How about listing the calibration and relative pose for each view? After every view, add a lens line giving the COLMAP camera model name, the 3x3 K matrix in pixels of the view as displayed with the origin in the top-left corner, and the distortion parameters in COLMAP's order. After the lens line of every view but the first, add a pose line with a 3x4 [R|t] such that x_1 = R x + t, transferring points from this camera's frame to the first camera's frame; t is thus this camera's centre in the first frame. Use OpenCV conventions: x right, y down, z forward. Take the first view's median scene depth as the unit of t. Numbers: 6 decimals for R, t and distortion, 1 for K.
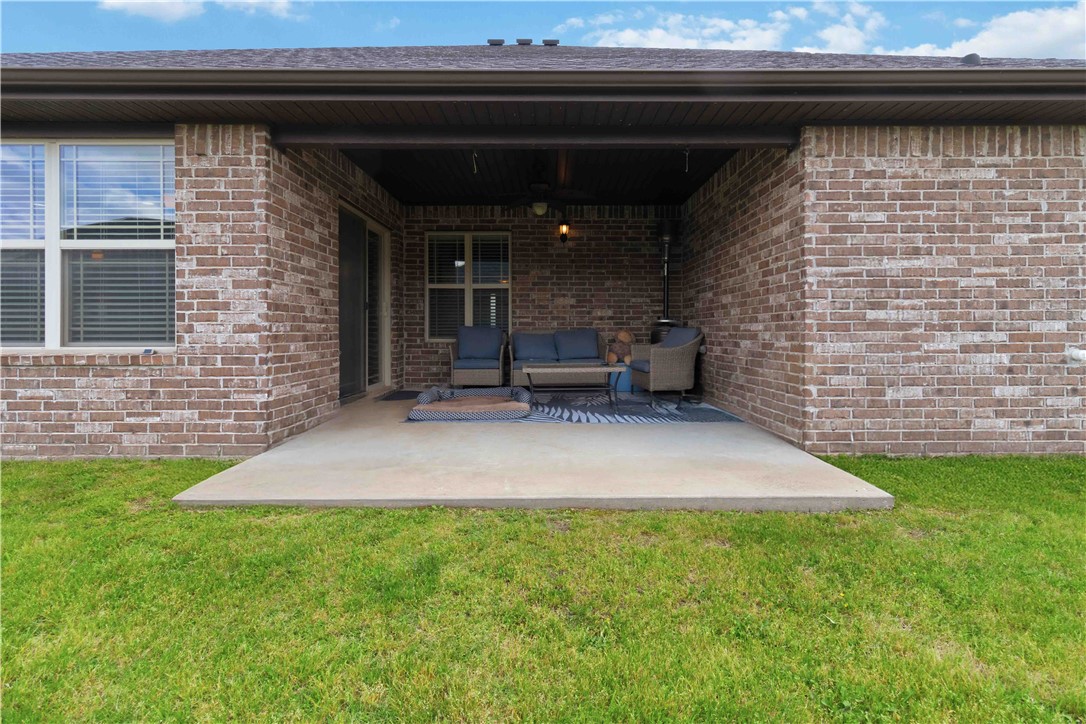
lens RADIAL K [[503.7, 0, 546.1], [0, 503.7, 341.5], [0, 0, 1]] dist [0.002474, 0.001882]
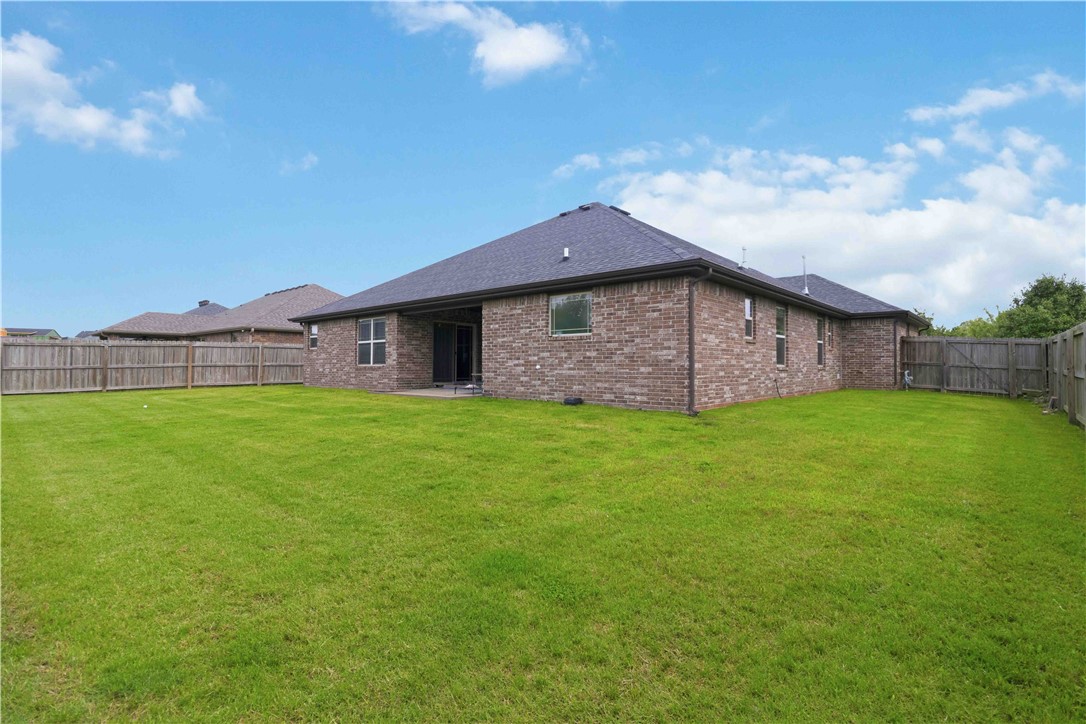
lens RADIAL K [[503.7, 0, 545.0], [0, 503.7, 363.3], [0, 0, 1]] dist [0.002474, 0.001882]
pose [[0.742581, -0.000956, -0.669755, 2.200624], [-0.012207, 0.999814, -0.014960, 0.033093], [0.669645, 0.019285, 0.742431, -0.891022]]
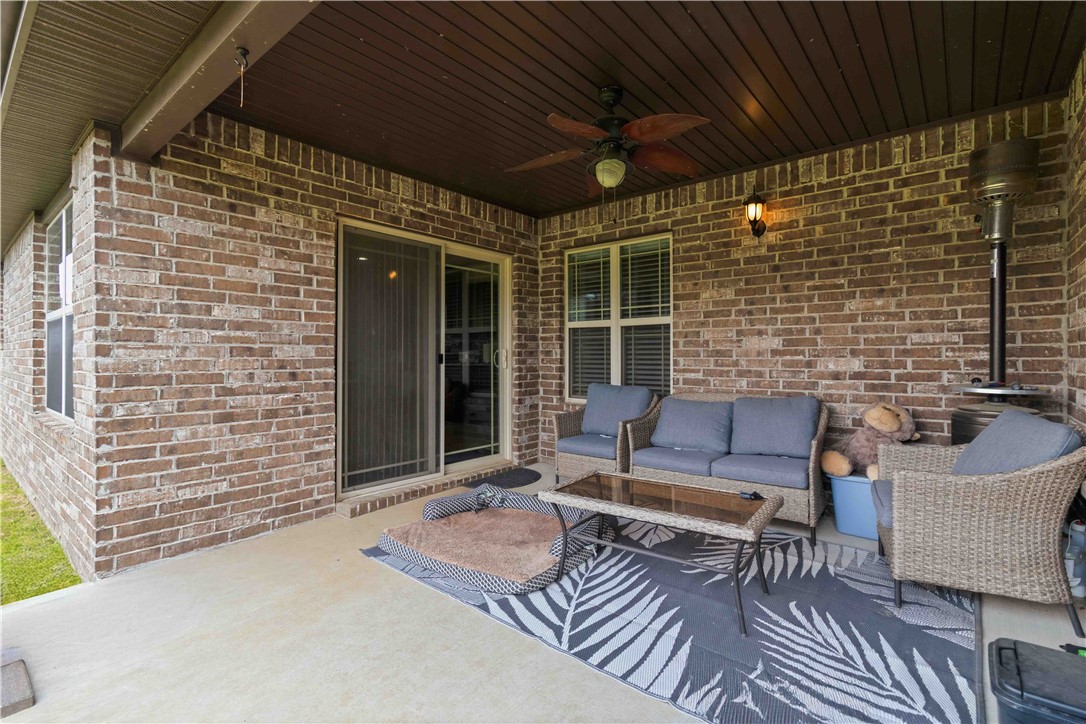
lens RADIAL K [[503.7, 0, 550.0], [0, 503.7, 361.5], [0, 0, 1]] dist [0.002474, 0.001882]
pose [[0.775481, 0.005527, -0.631347, 0.255560], [-0.014200, 0.999861, -0.008688, -0.064622], [0.631212, 0.015703, 0.775452, 0.536515]]
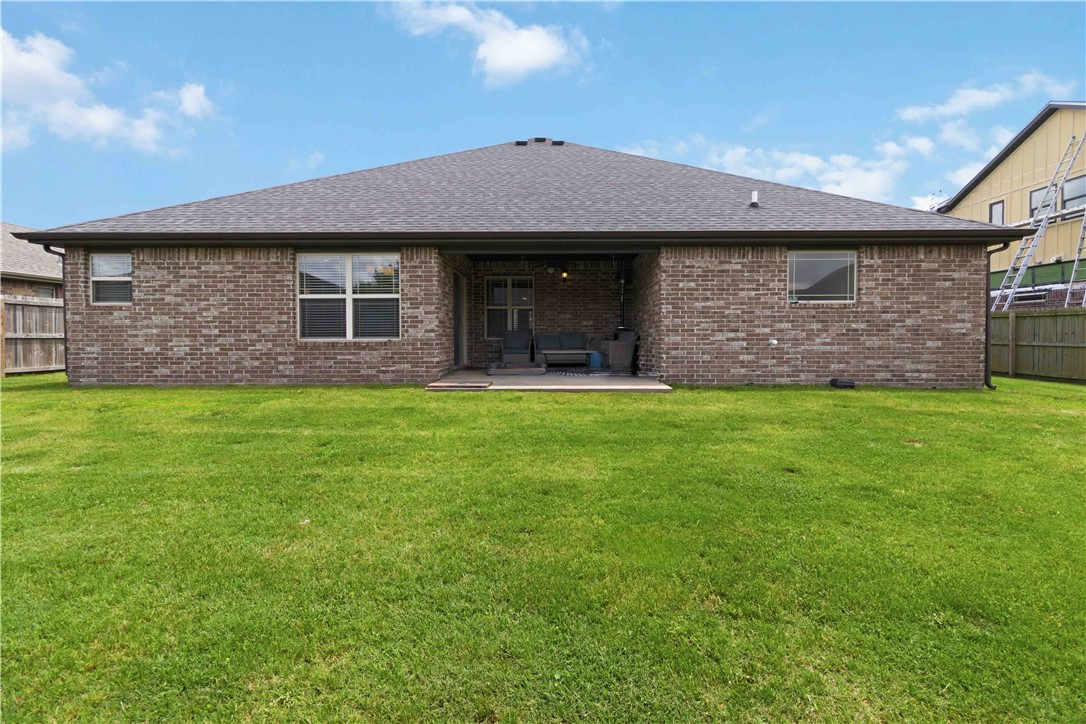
lens RADIAL K [[503.7, 0, 547.1], [0, 503.7, 353.4], [0, 0, 1]] dist [0.002474, 0.001882]
pose [[0.999699, 0.001515, -0.024467, 0.021500], [-0.000924, 0.999708, 0.024155, 0.016091], [0.024496, -0.024125, 0.999409, -0.989777]]
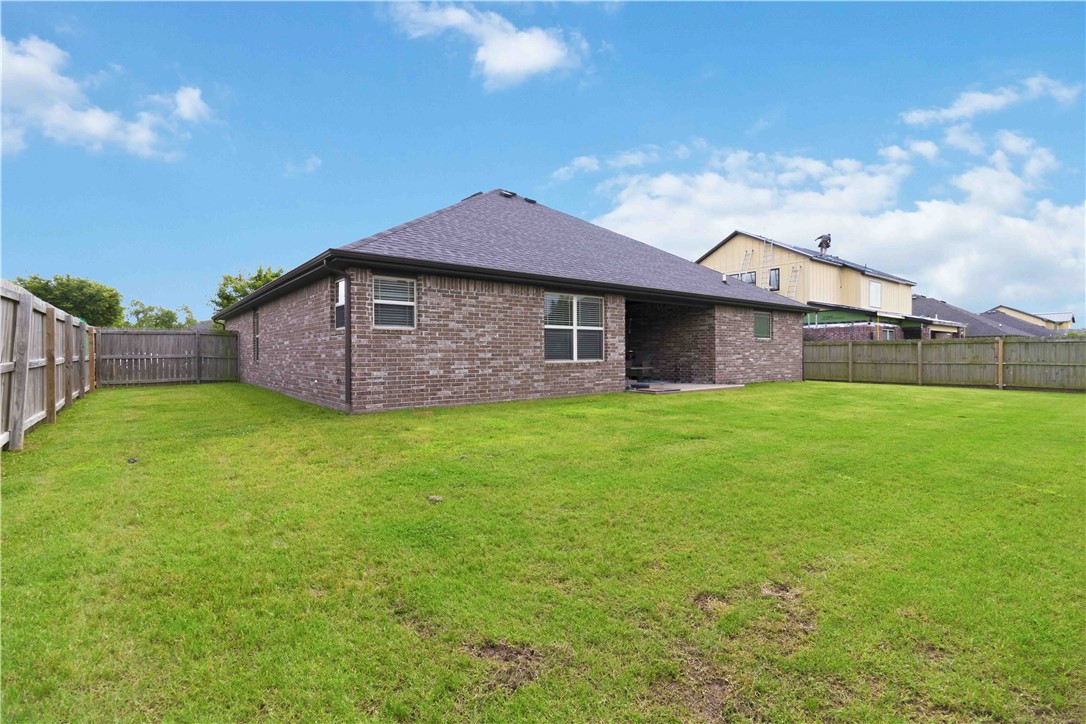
lens RADIAL K [[503.7, 0, 546.6], [0, 503.7, 356.9], [0, 0, 1]] dist [0.002474, 0.001882]
pose [[0.785442, -0.004899, 0.618916, -2.169567], [0.007661, 0.999969, -0.001808, -0.003829], [-0.618888, 0.006162, 0.785455, -0.957796]]
